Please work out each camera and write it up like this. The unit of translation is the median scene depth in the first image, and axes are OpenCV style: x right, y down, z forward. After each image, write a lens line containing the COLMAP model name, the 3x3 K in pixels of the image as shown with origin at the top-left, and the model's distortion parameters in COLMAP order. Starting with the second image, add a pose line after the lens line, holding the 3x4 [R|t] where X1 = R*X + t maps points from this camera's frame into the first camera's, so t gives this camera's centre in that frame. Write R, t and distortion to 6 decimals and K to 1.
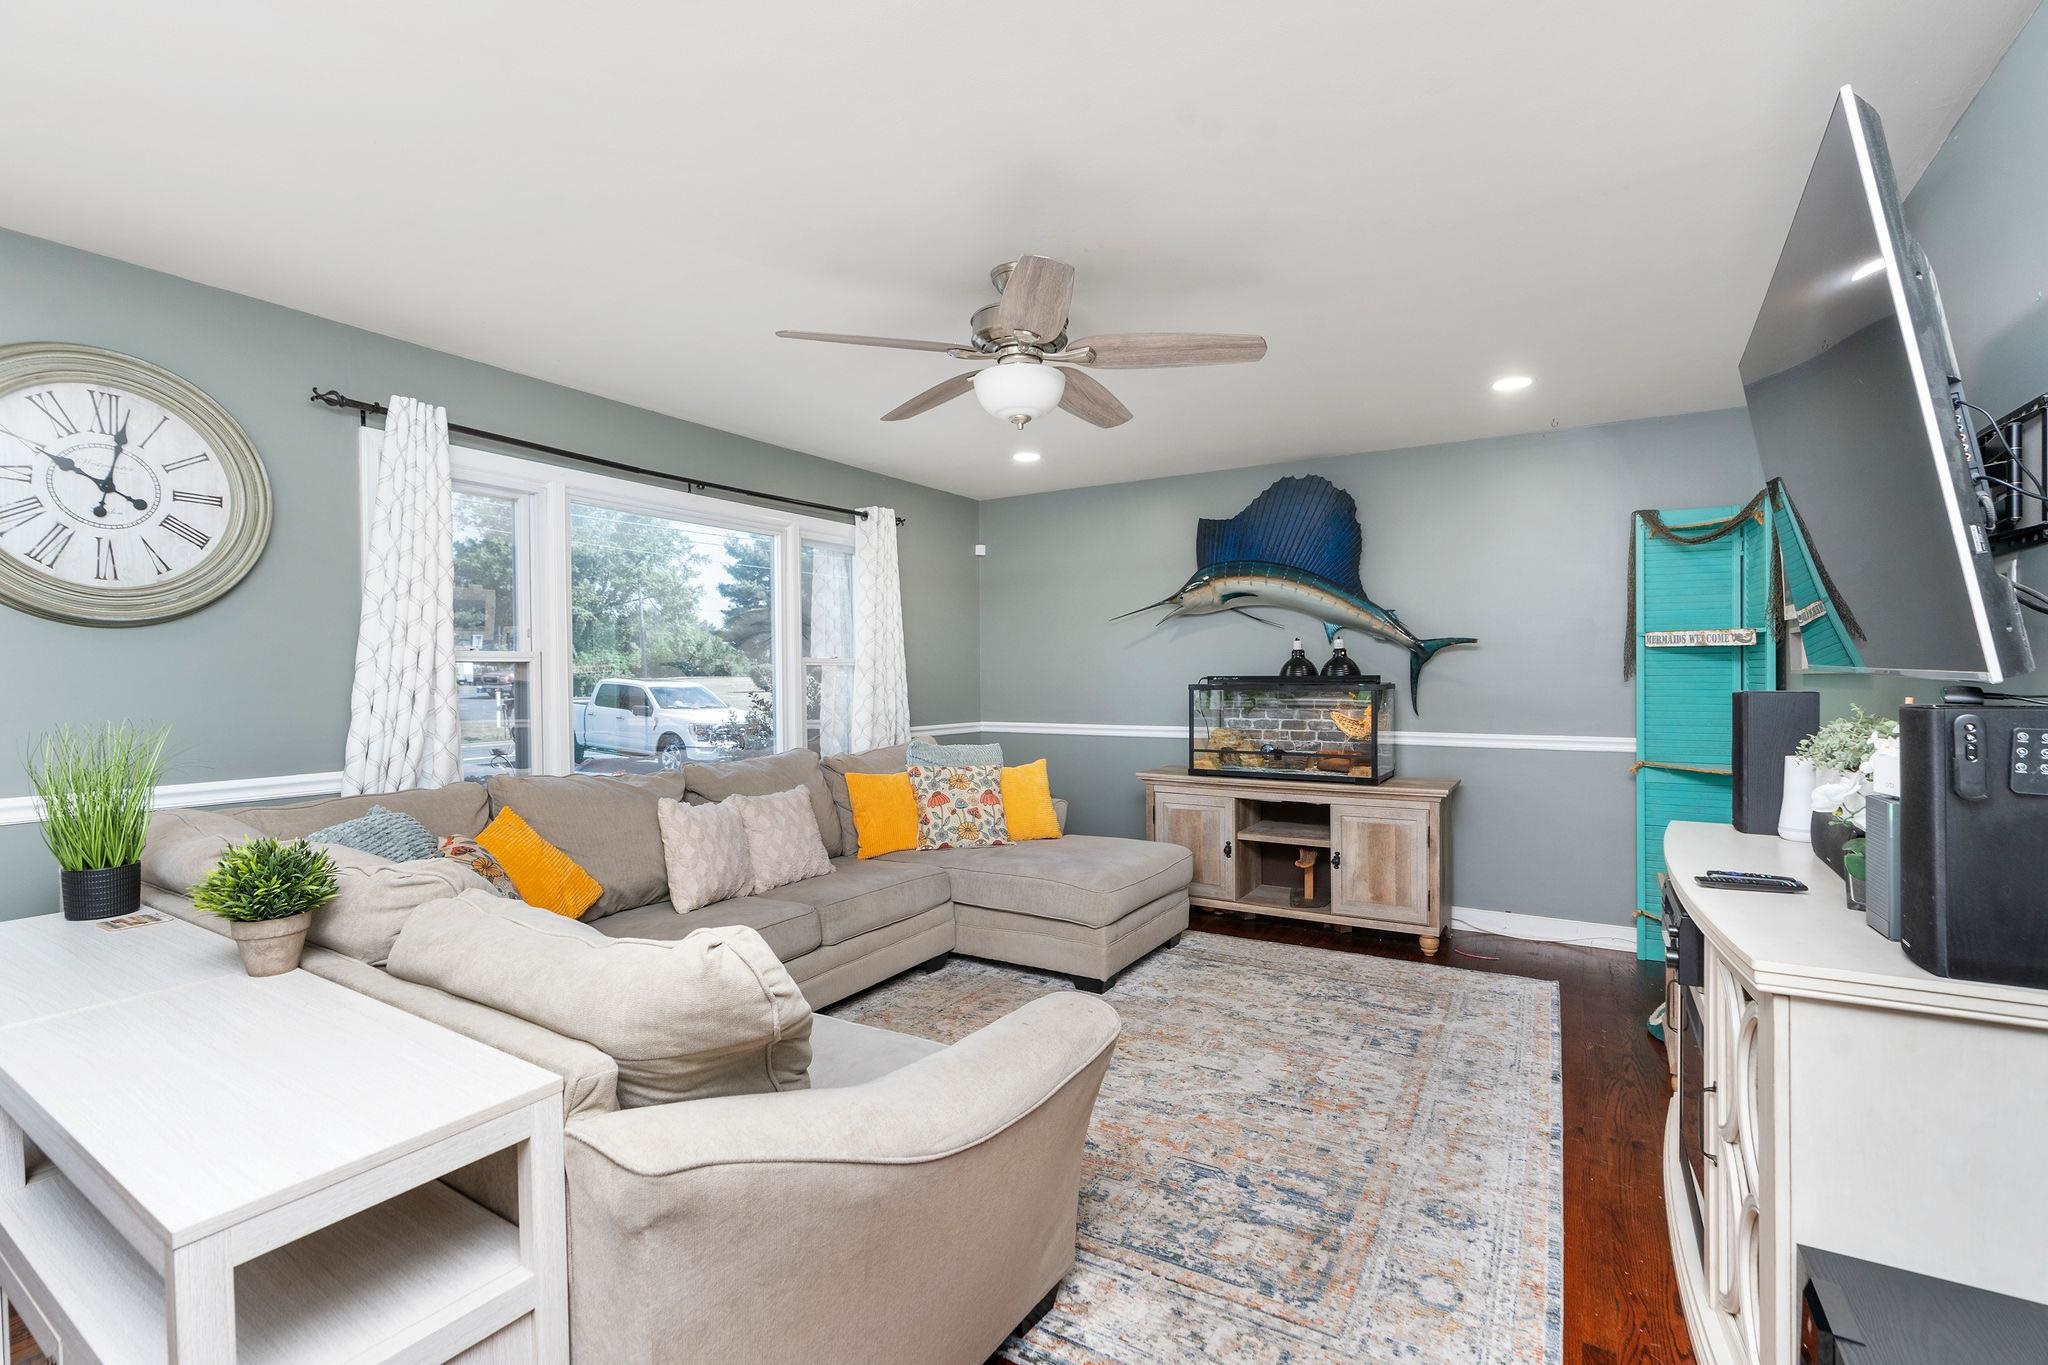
lens RADIAL K [[929.6, 0, 1013.4], [0, 929.6, 681.5], [0, 0, 1]] dist [-0.011252, 0.001733]
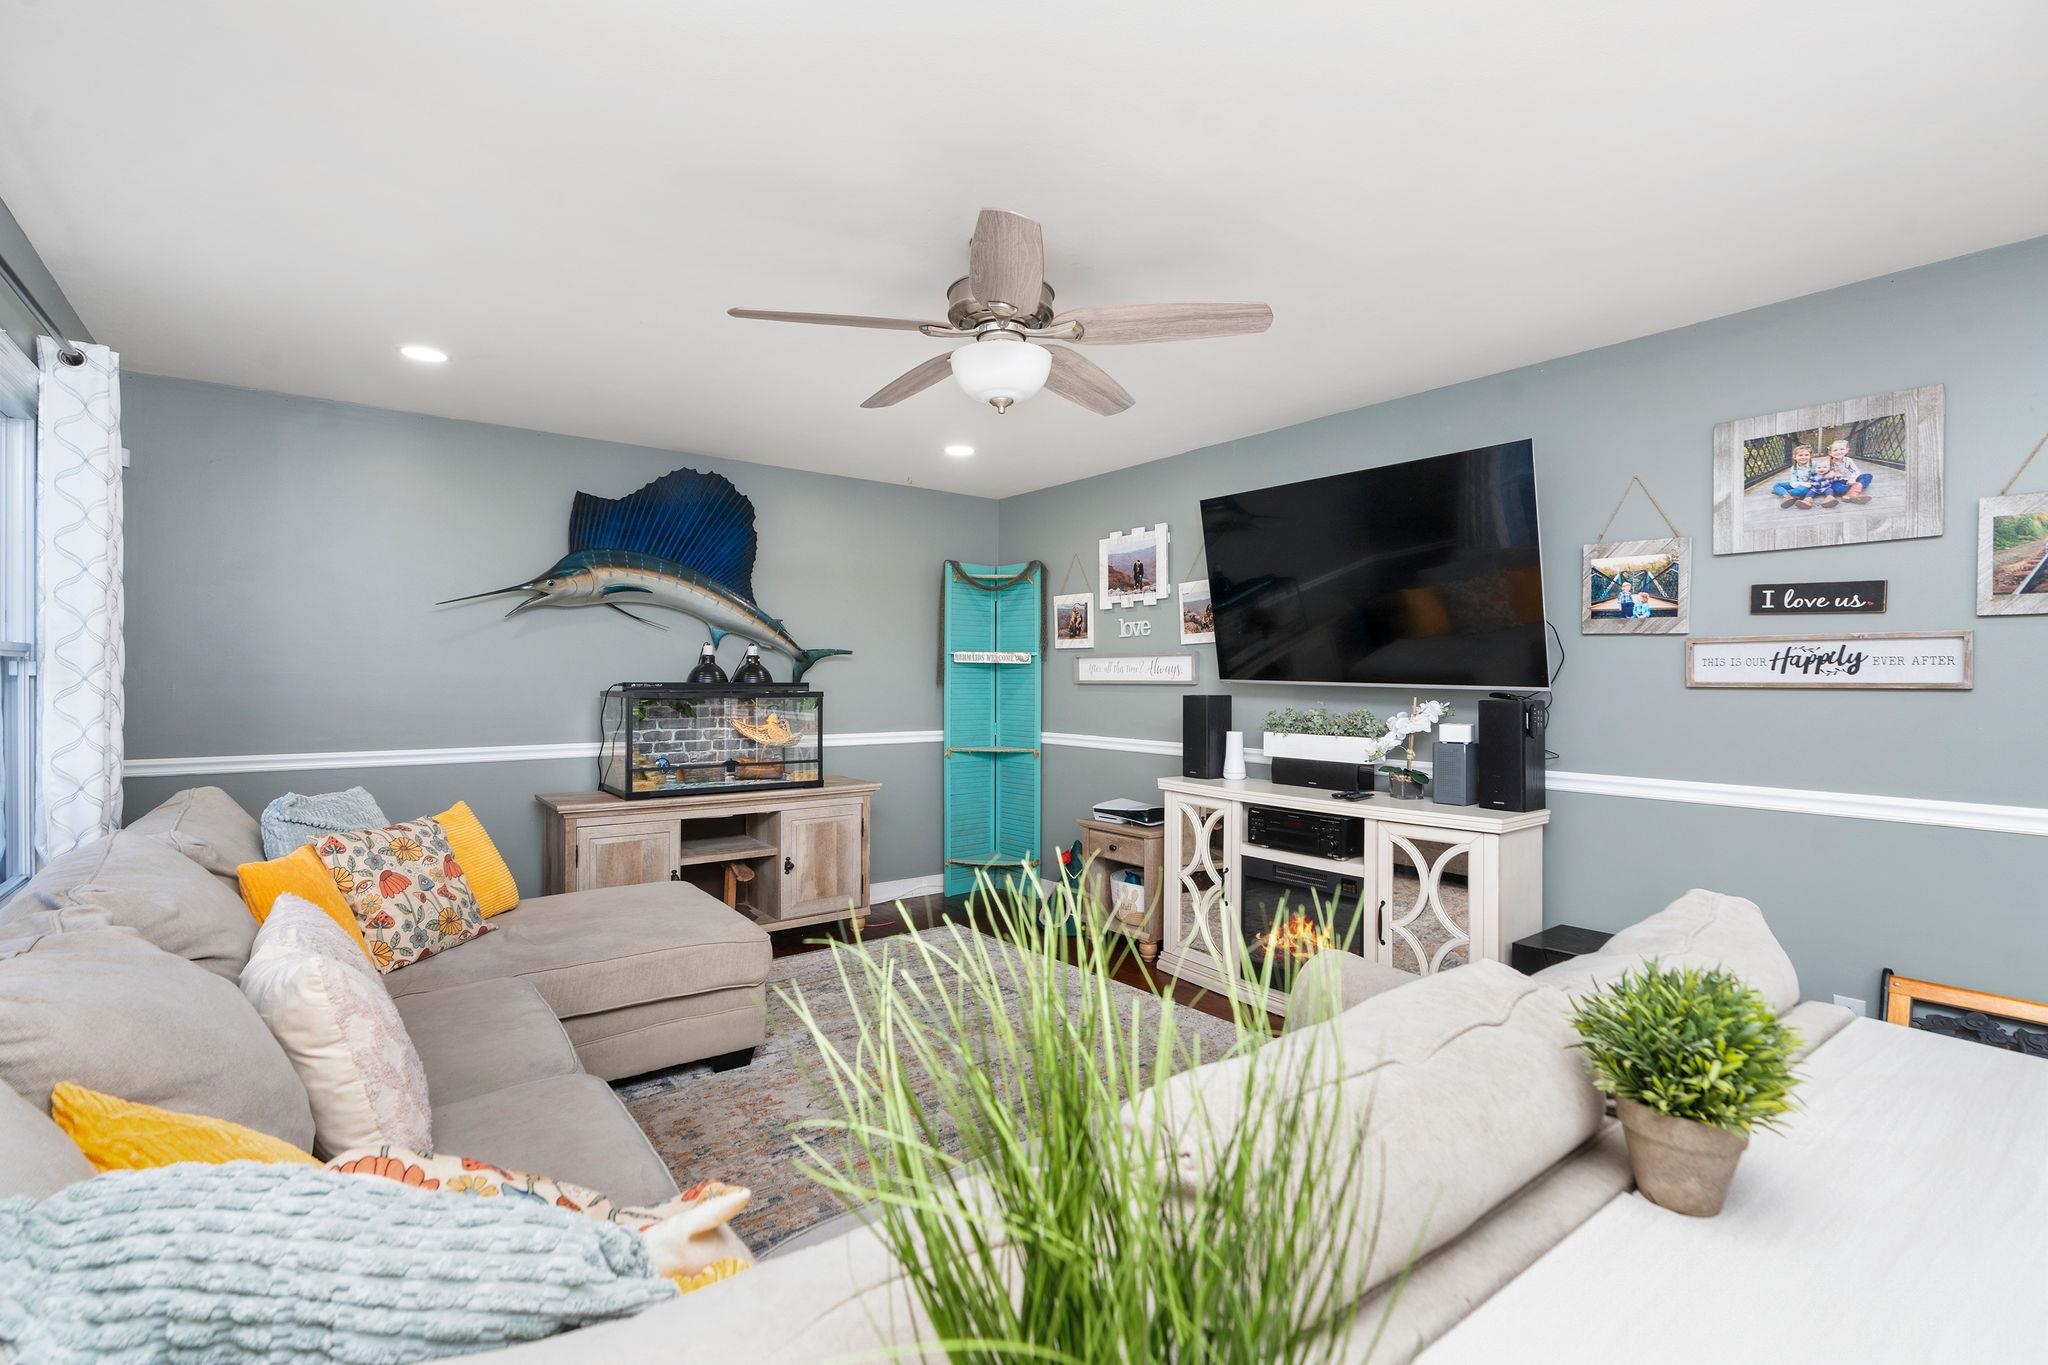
lens RADIAL K [[929.6, 0, 1023.9], [0, 929.6, 676.2], [0, 0, 1]] dist [-0.011252, 0.001733]
pose [[0.353035, 0.011053, 0.935545, -0.502360], [0.000692, 0.999927, -0.012075, -0.001151], [-0.935610, 0.004910, 0.353002, 0.397803]]
